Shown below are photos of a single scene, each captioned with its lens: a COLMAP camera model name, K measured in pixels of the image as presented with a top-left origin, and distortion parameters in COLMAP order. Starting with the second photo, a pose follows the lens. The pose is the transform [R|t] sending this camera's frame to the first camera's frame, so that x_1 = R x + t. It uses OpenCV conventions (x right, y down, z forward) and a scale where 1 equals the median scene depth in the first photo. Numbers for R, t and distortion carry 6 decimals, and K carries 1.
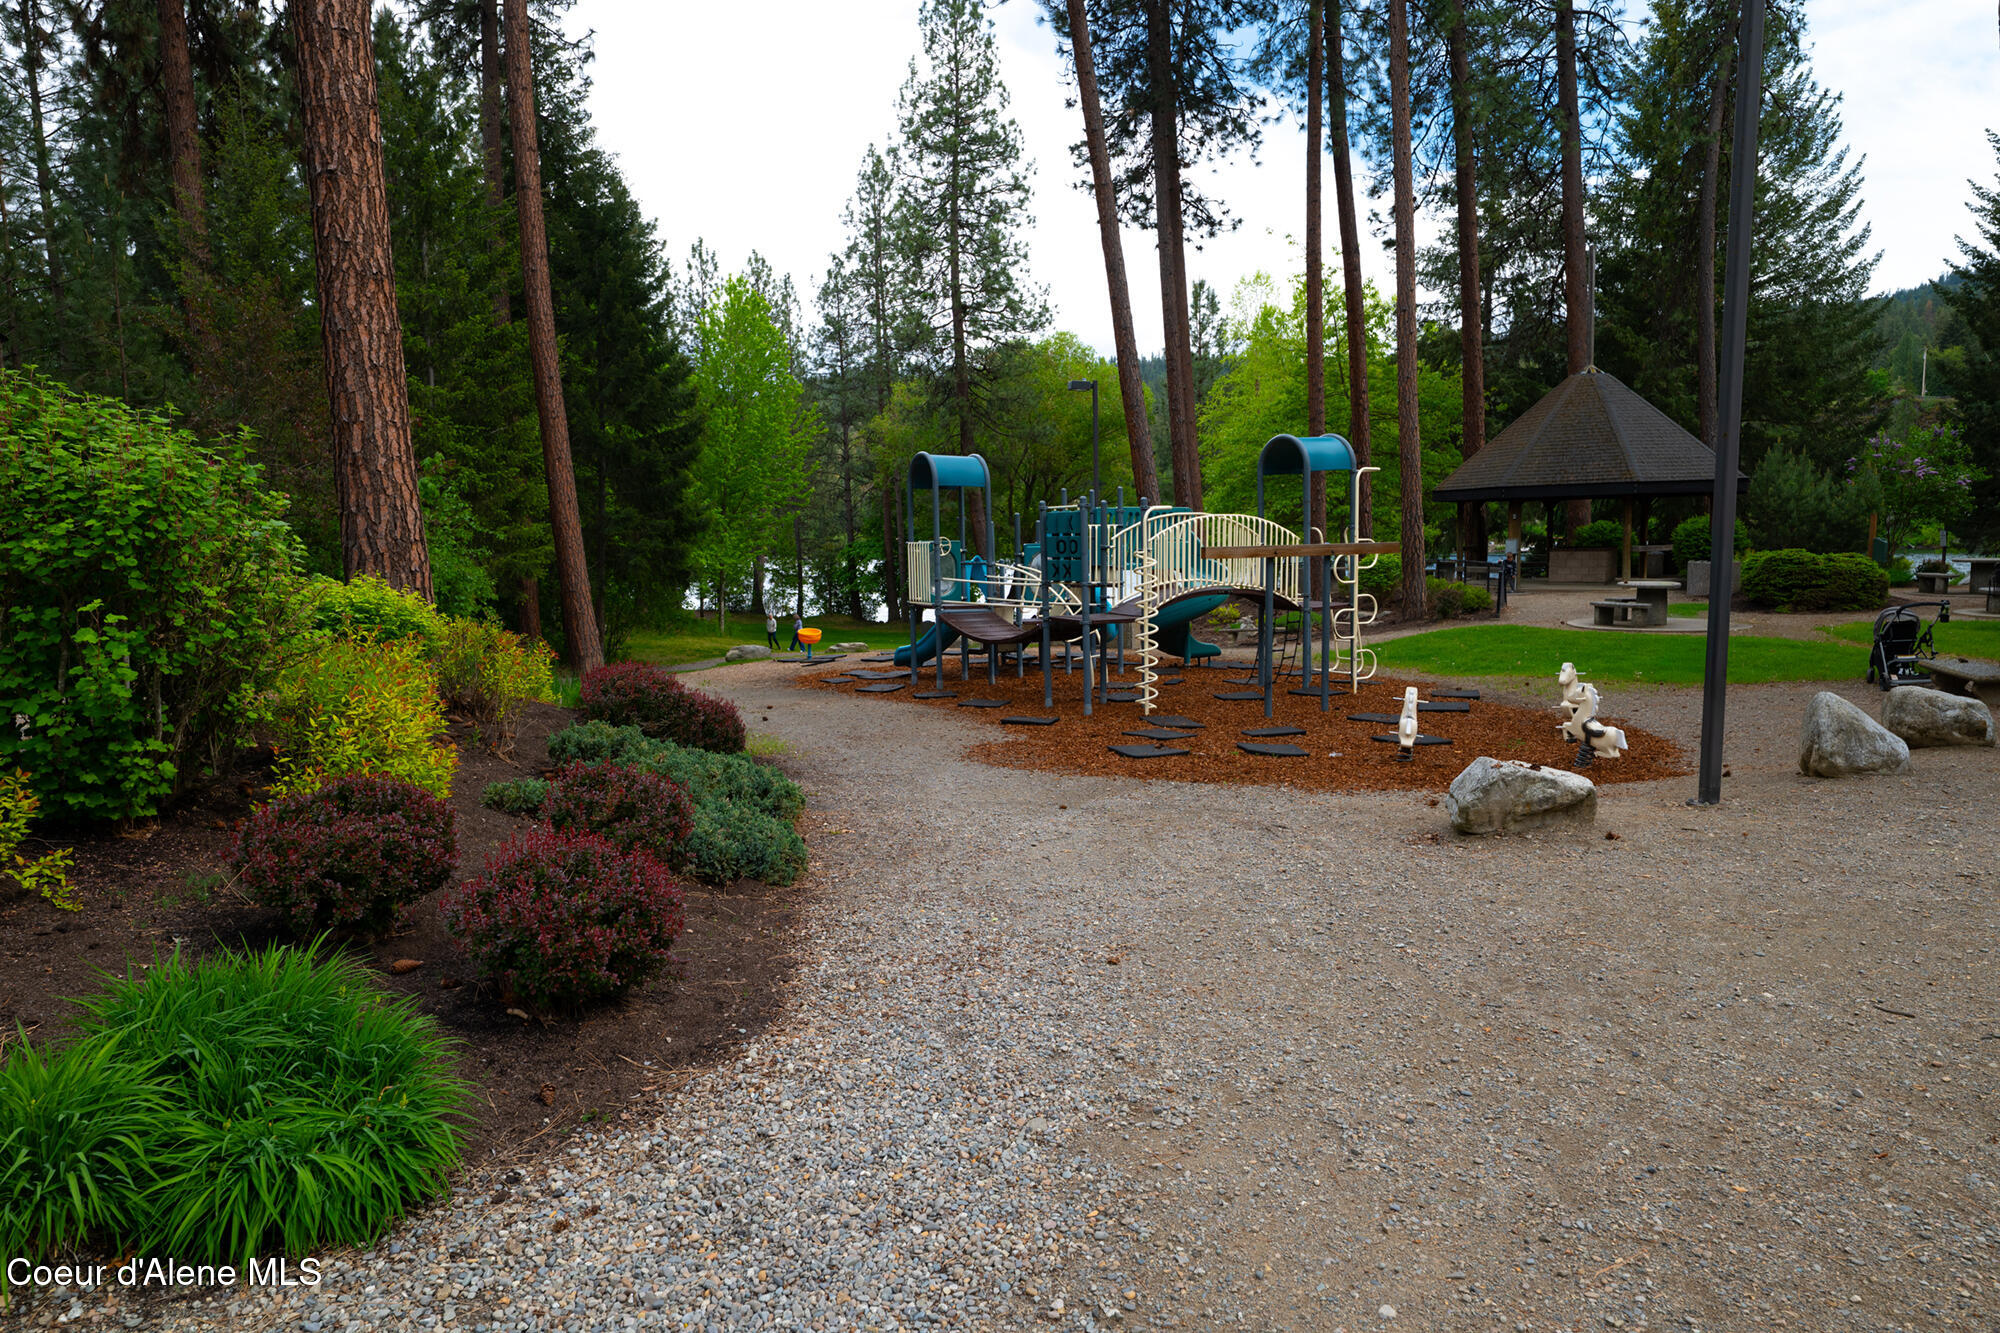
lens RADIAL K [[1144.6, 0, 1000.0], [0, 1144.6, 666.5], [0, 0, 1]] dist [0.001689, 0.000961]
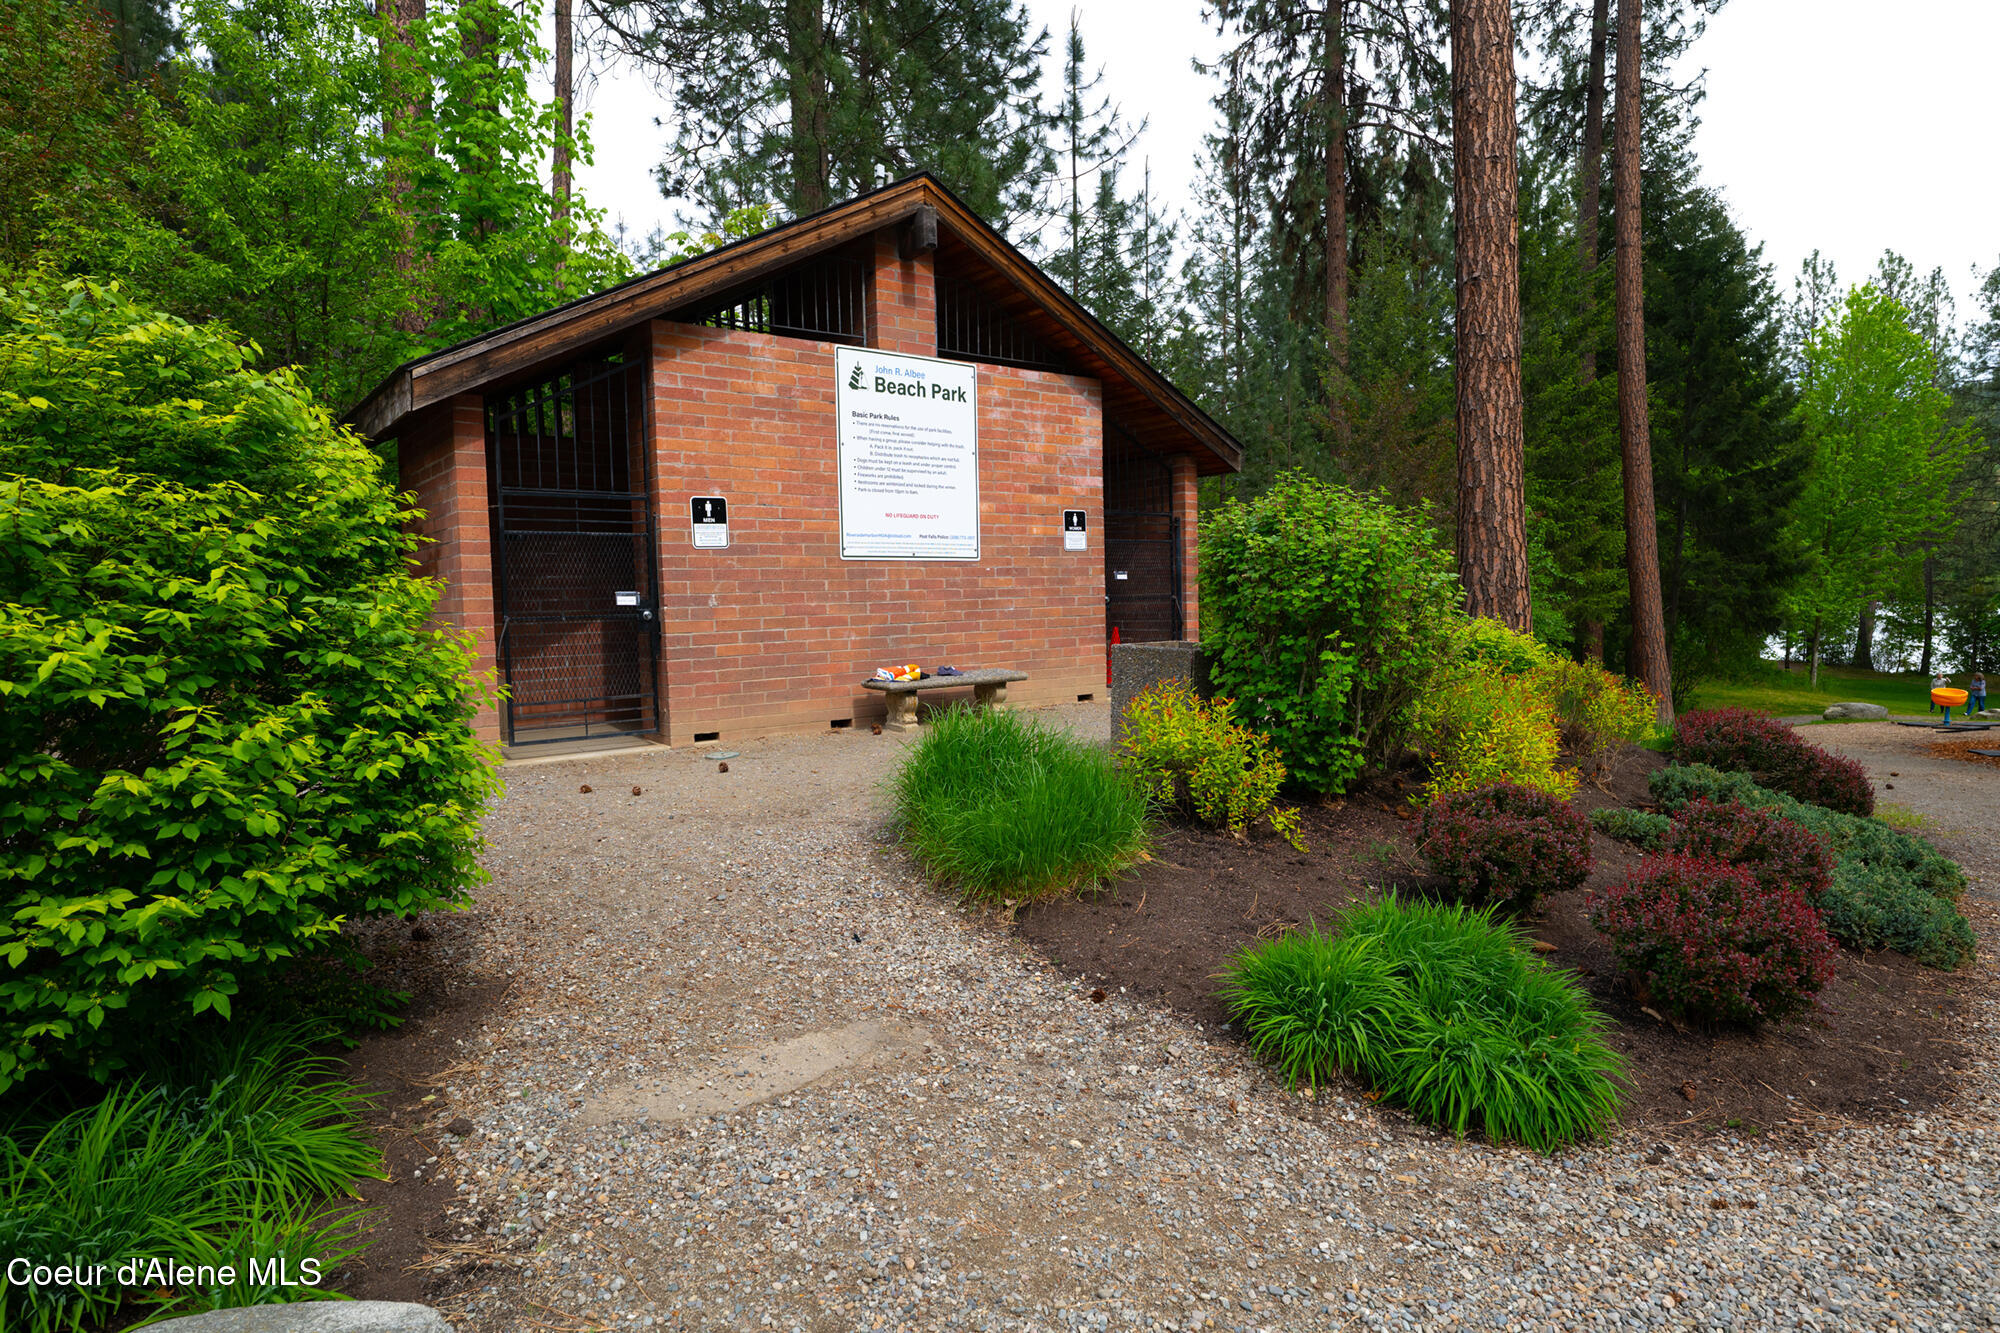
lens RADIAL K [[1102.1, 0, 1000.0], [0, 1102.1, 666.5], [0, 0, 1]] dist [-0.000818, 0.001055]
pose [[0.652794, 0.048695, -0.755969, -0.024941], [-0.075836, 0.997120, -0.001258, 0.010107], [0.753730, 0.058151, 0.654607, -0.113632]]
